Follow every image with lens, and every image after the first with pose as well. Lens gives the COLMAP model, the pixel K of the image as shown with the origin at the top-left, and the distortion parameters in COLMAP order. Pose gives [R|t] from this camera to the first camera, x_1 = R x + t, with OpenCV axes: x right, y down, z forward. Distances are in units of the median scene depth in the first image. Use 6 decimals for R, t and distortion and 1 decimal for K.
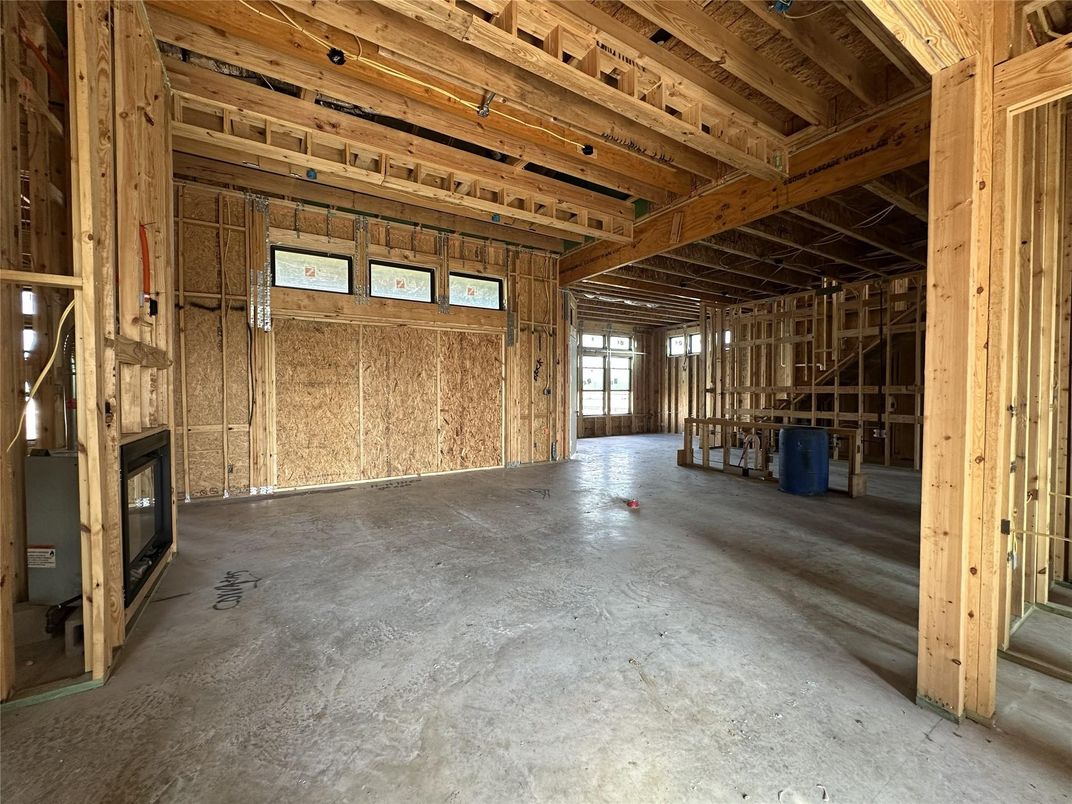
lens RADIAL K [[428.9, 0, 536.5], [0, 428.9, 401.2], [0, 0, 1]] dist [-0.001668, 0.000125]
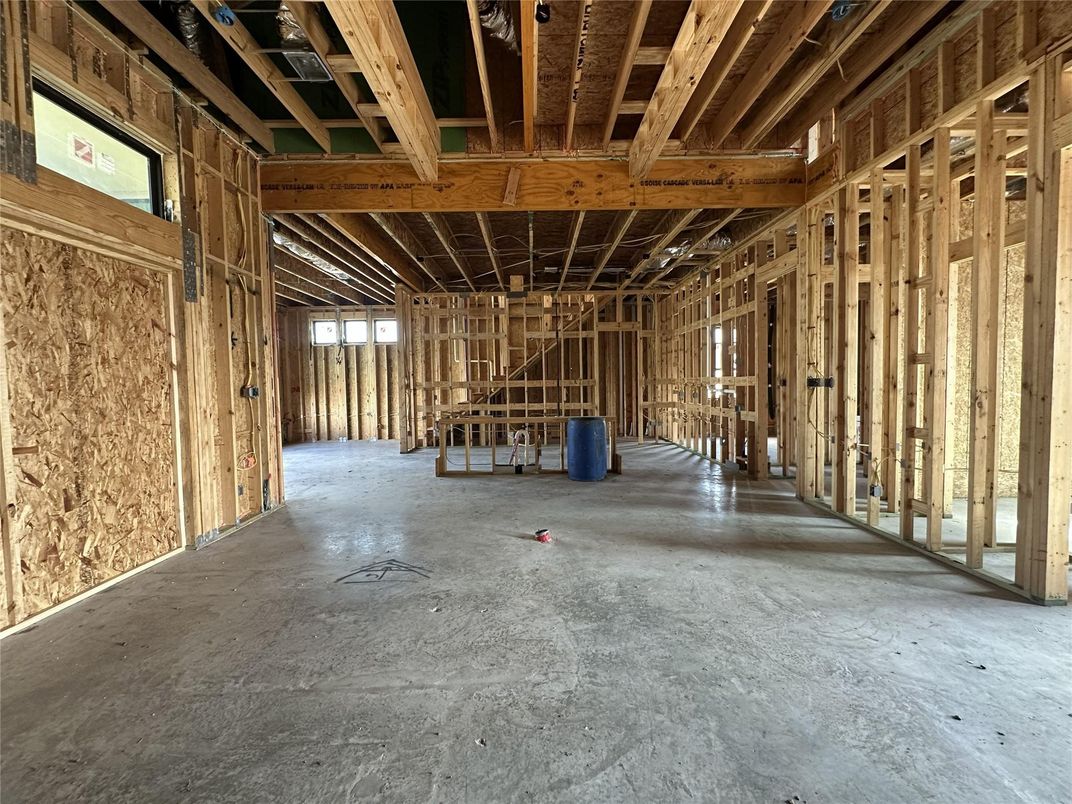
lens RADIAL K [[428.9, 0, 536.2], [0, 428.9, 400.3], [0, 0, 1]] dist [-0.001668, 0.000125]
pose [[0.522821, -0.042428, 0.851386, -0.277335], [0.037519, 0.998938, 0.026741, -0.013222], [-0.851617, 0.017962, 0.523857, 0.412189]]
